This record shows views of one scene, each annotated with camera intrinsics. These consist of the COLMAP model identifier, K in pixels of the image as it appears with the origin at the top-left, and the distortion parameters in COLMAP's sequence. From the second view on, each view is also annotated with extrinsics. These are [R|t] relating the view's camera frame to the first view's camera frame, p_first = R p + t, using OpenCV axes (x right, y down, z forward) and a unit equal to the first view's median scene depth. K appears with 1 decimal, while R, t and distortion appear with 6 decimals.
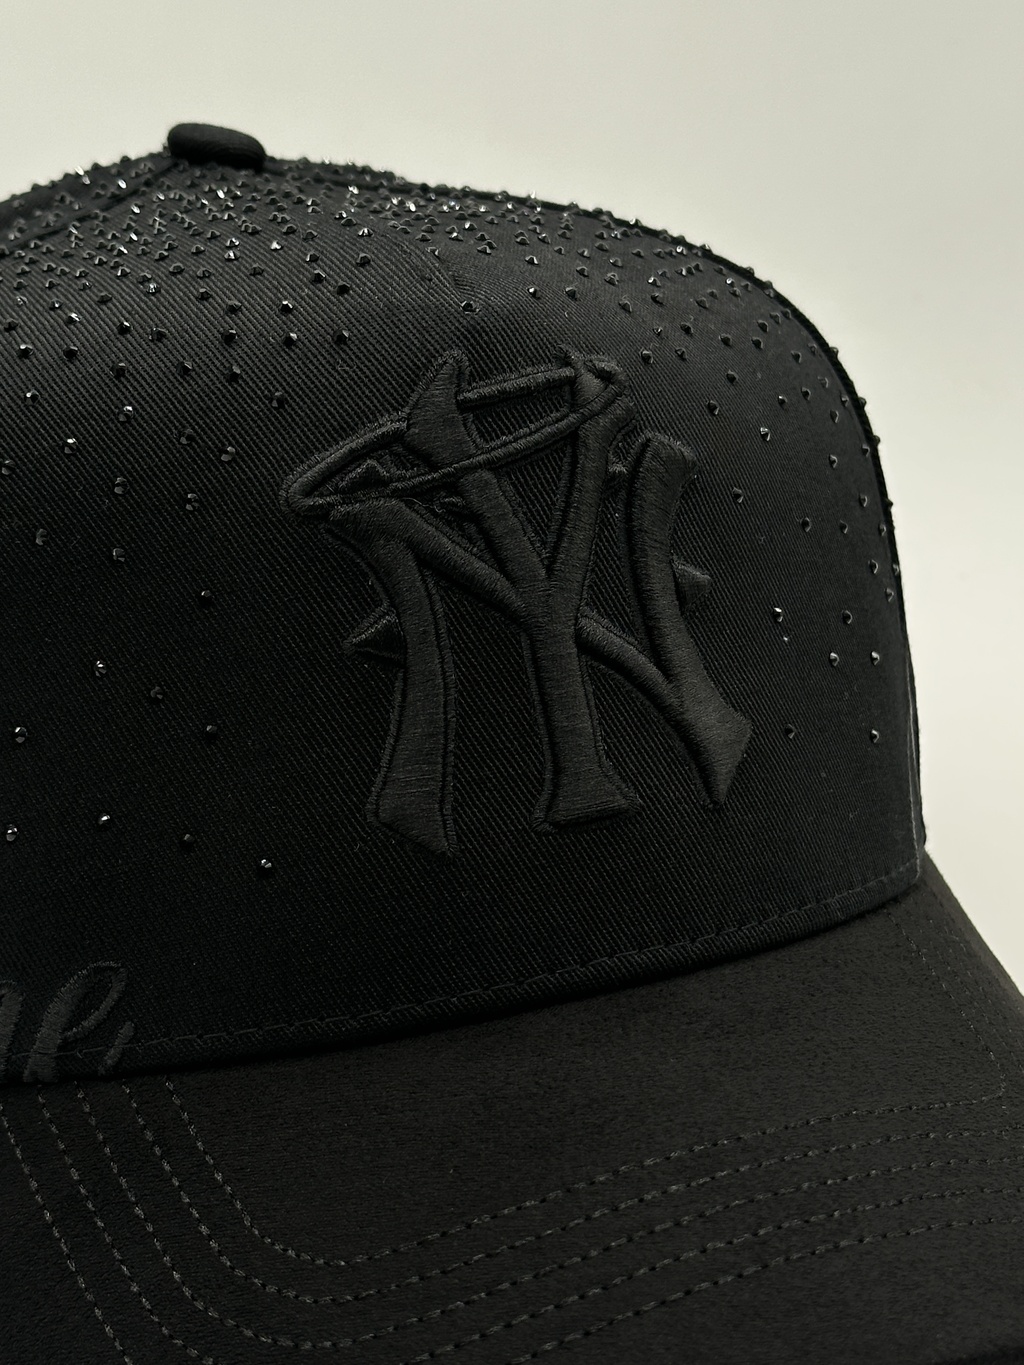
lens RADIAL K [[2734.7, 0, 505.3], [0, 2734.7, 679.2], [0, 0, 1]] dist [-0.012614, 0.000000]
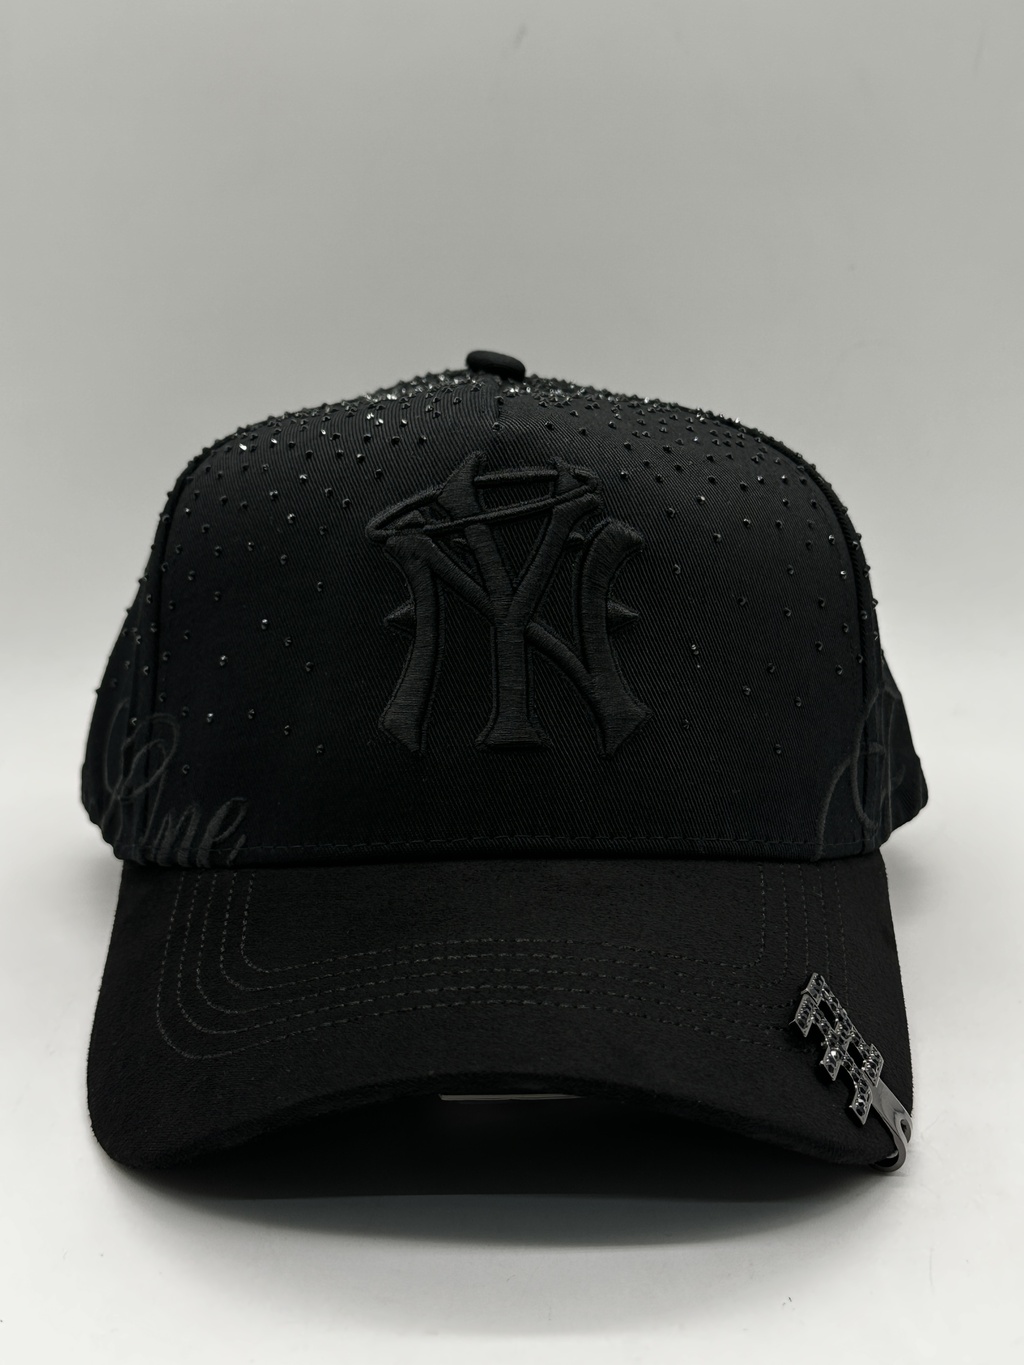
lens RADIAL K [[1892.9, 0, 520.6], [0, 1892.9, 687.5], [0, 0, 1]] dist [0.051735, 0.000000]
pose [[0.903405, 0.105805, -0.415529, 0.486053], [-0.156890, 0.983444, -0.090685, 0.115961], [0.399054, 0.147117, 0.905048, 0.010974]]
